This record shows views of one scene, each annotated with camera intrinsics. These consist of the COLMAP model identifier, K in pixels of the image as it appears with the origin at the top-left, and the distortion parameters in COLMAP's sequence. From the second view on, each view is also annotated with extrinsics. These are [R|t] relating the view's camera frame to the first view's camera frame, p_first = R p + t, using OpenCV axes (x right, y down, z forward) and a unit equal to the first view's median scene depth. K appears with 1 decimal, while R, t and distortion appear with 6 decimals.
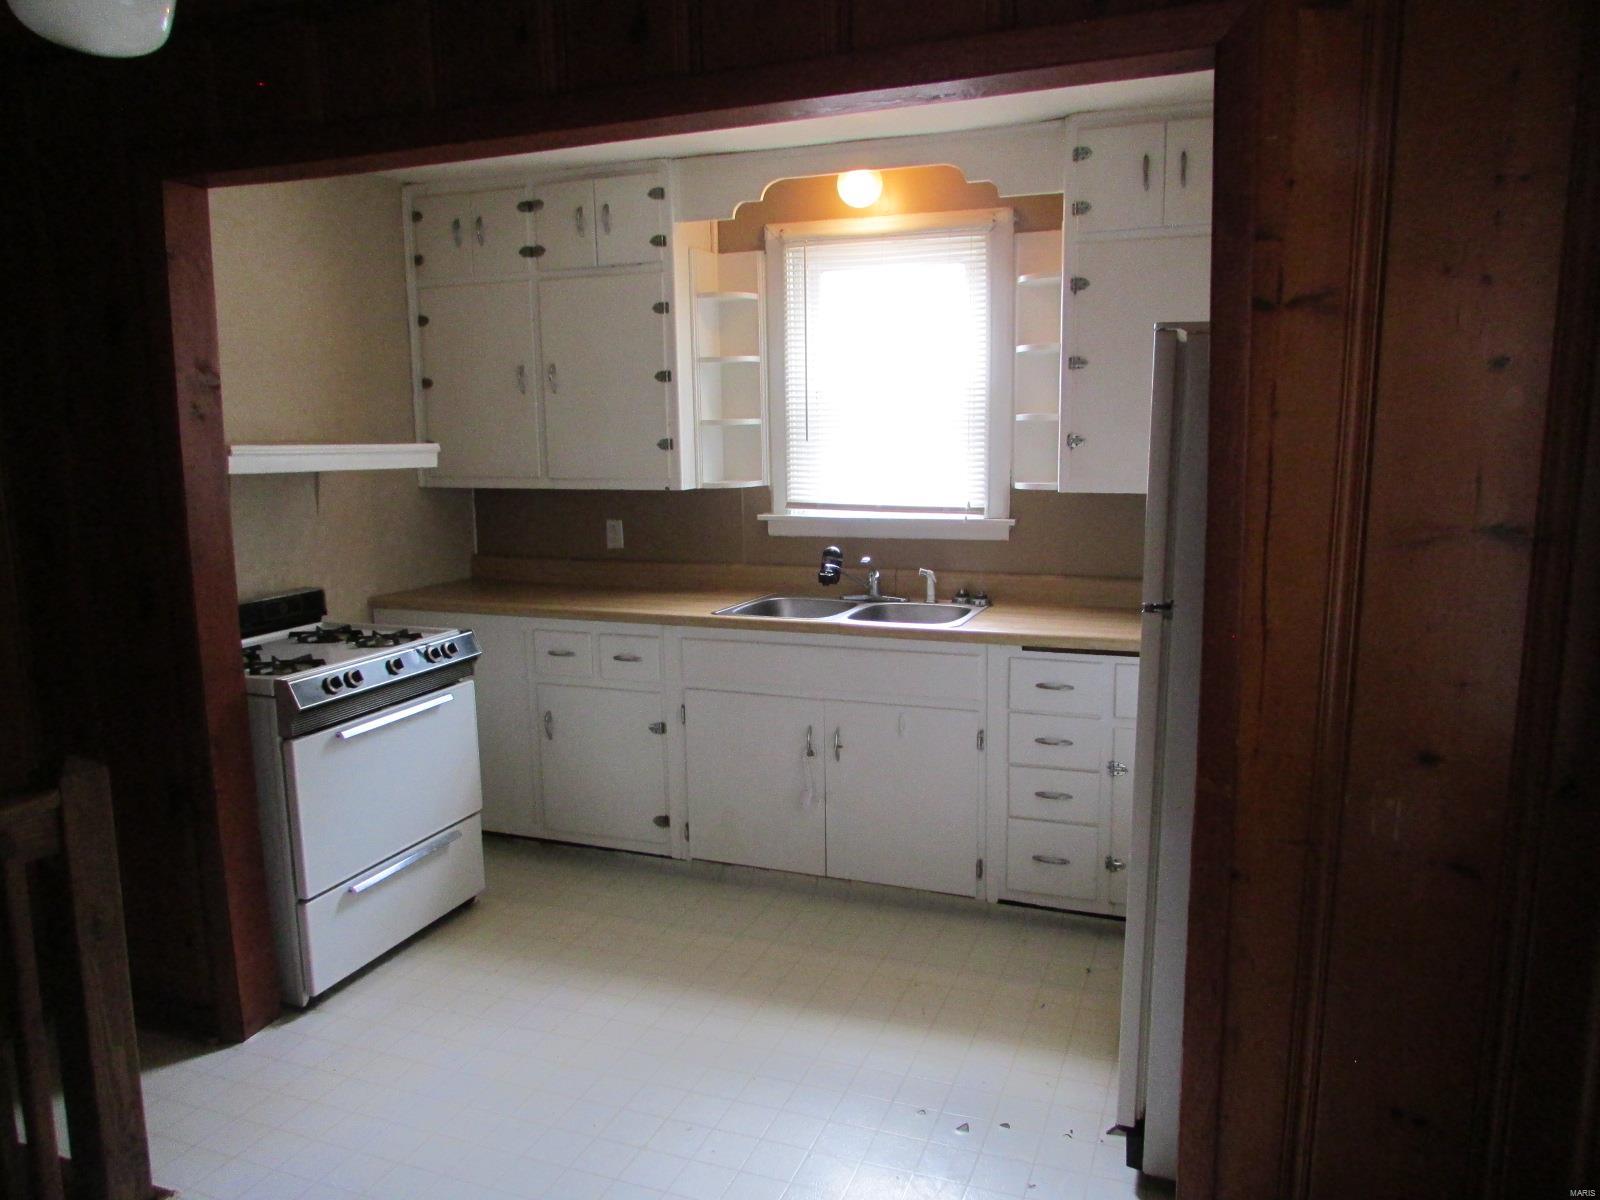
lens RADIAL K [[1148.7, 0, 800.0], [0, 1148.7, 600.0], [0, 0, 1]] dist [-0.026531, 0.001847]
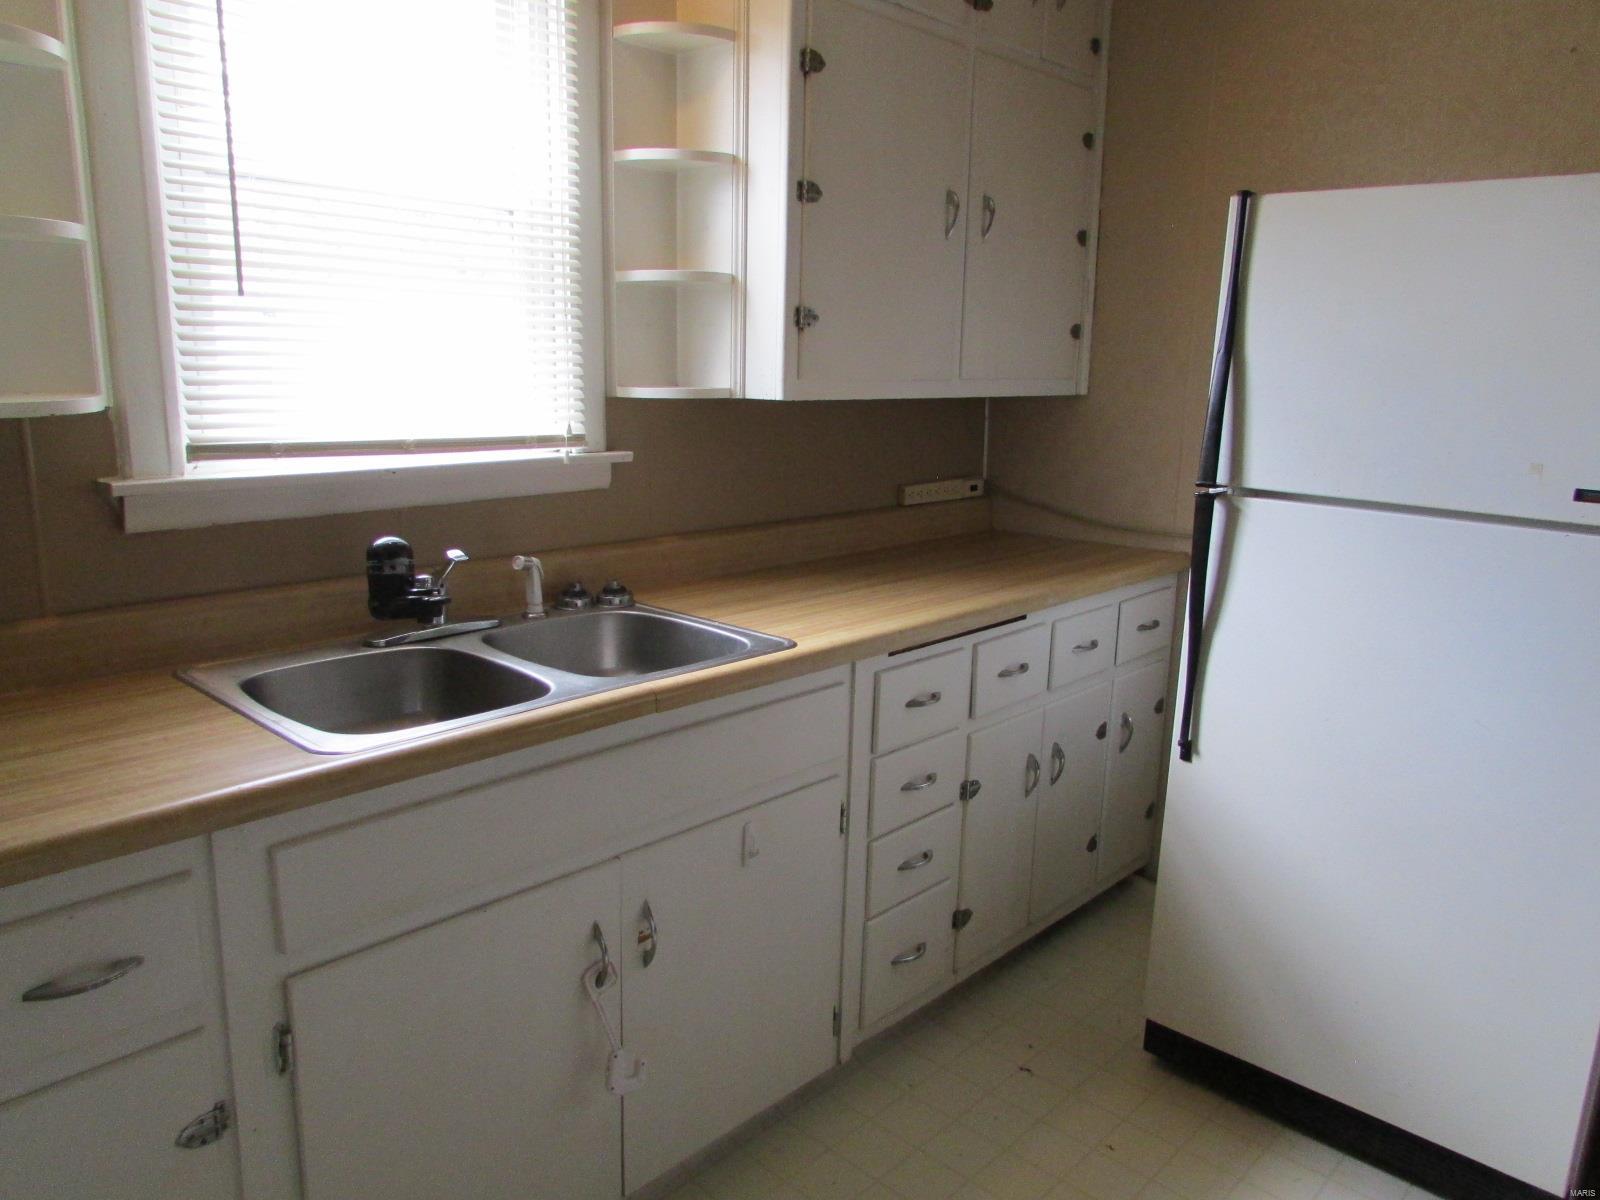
lens RADIAL K [[1148.7, 0, 800.0], [0, 1148.7, 600.0], [0, 0, 1]] dist [-0.026531, 0.001847]
pose [[0.373361, -0.176291, 0.910781, -0.330533], [0.112727, 0.983124, 0.144083, -0.069495], [-0.920812, 0.048875, 0.386933, 0.688222]]
